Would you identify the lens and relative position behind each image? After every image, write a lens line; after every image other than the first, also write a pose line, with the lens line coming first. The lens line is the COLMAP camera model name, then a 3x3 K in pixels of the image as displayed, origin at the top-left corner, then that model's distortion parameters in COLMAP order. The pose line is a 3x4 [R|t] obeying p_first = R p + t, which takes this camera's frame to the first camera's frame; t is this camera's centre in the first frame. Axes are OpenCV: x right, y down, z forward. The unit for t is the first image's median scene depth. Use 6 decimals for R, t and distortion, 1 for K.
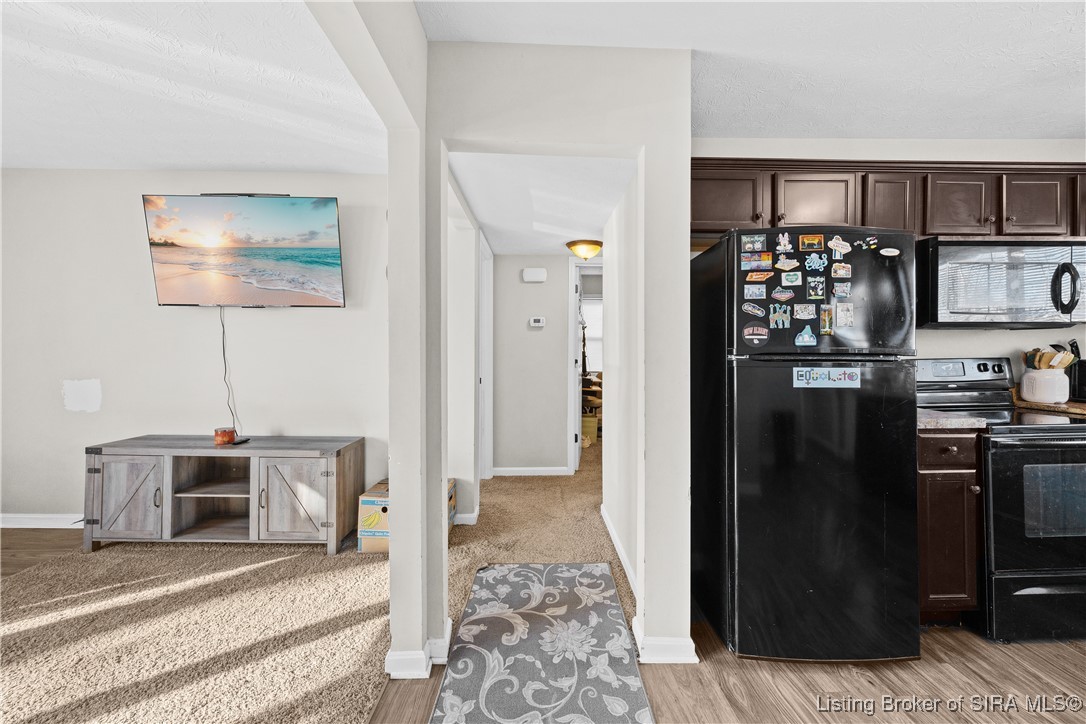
lens RADIAL K [[417.8, 0, 545.8], [0, 417.8, 349.5], [0, 0, 1]] dist [-0.001223, -0.000155]
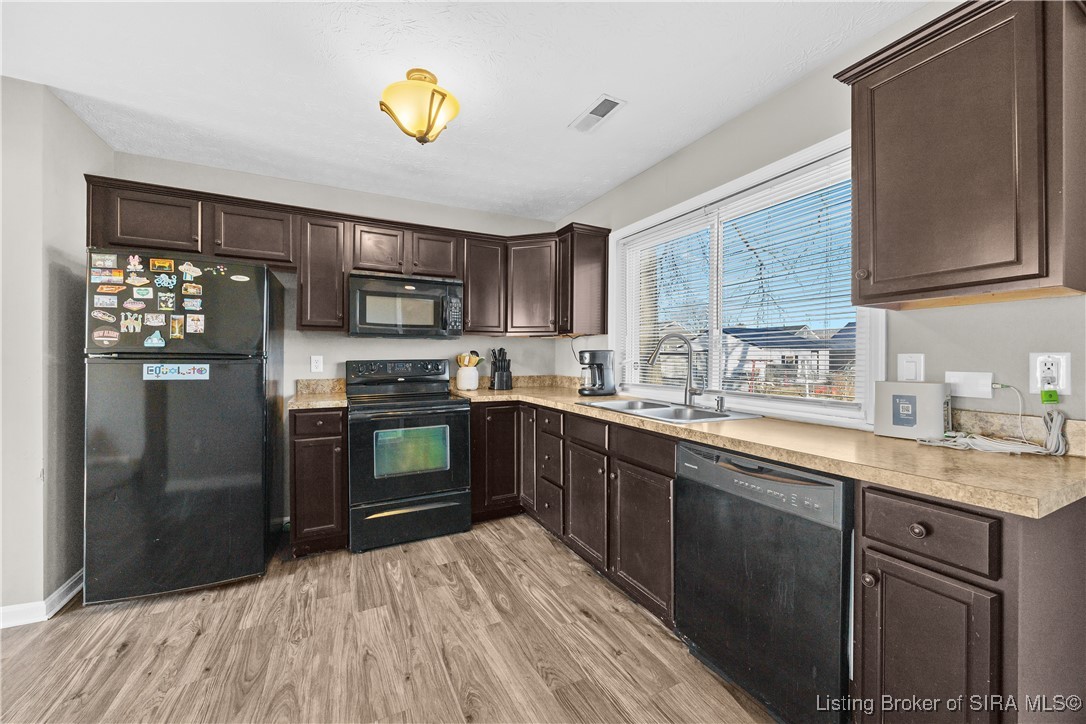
lens RADIAL K [[417.5, 0, 546.6], [0, 417.5, 359.1], [0, 0, 1]] dist [-0.002617, -0.000275]
pose [[0.899837, 0.004105, 0.436206, 1.046767], [-0.007179, 0.999960, 0.005399, 0.011940], [-0.436166, -0.007990, 0.899831, -0.596152]]
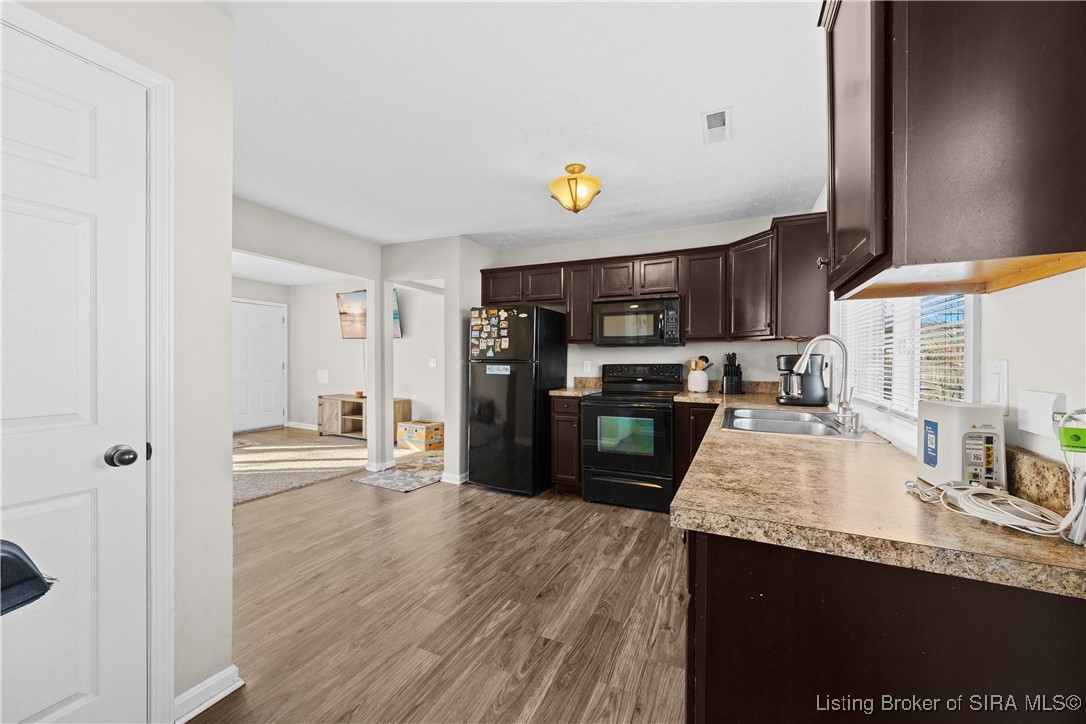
lens RADIAL K [[409.6, 0, 545.6], [0, 409.6, 361.2], [0, 0, 1]] dist [0.000034, -0.000024]
pose [[0.893967, 0.006254, -0.448090, 1.803680], [-0.004033, 0.999974, 0.005909, 0.003607], [0.448116, -0.003475, 0.893969, -0.885681]]
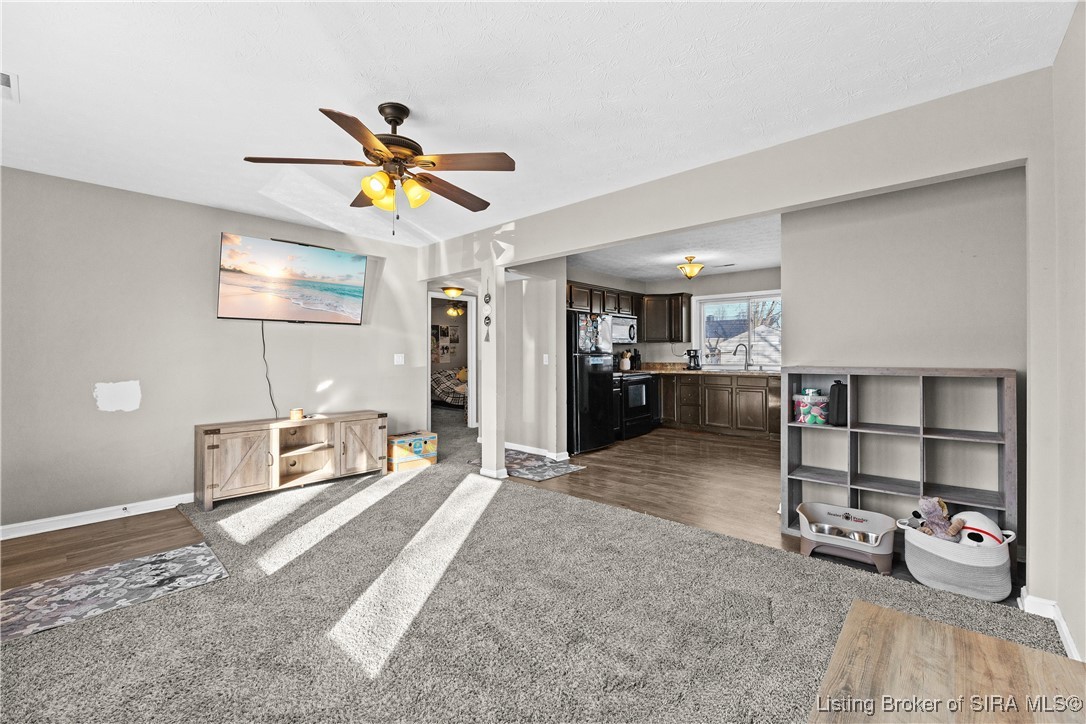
lens RADIAL K [[456.8, 0, 548.9], [0, 456.8, 348.7], [0, 0, 1]] dist [-0.010664, 0.000517]
pose [[0.677177, 0.002495, 0.735816, -1.986760], [0.002662, 0.999979, -0.005841, -0.004803], [-0.735816, 0.005914, 0.677156, -1.014158]]
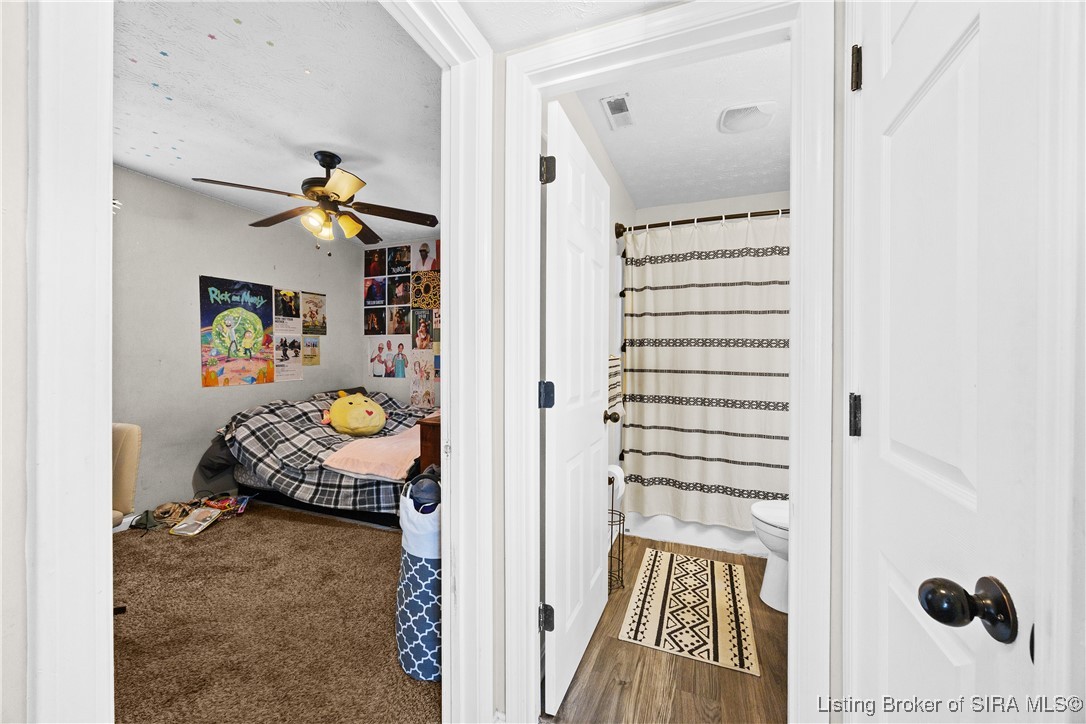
lens RADIAL K [[415.4, 0, 547.7], [0, 415.4, 361.4], [0, 0, 1]] dist [0.001654, 0.000202]
pose [[0.391714, -0.004921, 0.920074, 0.017116], [-0.003346, 0.999971, 0.006772, 0.015110], [-0.920081, -0.005731, 0.391686, 1.937820]]
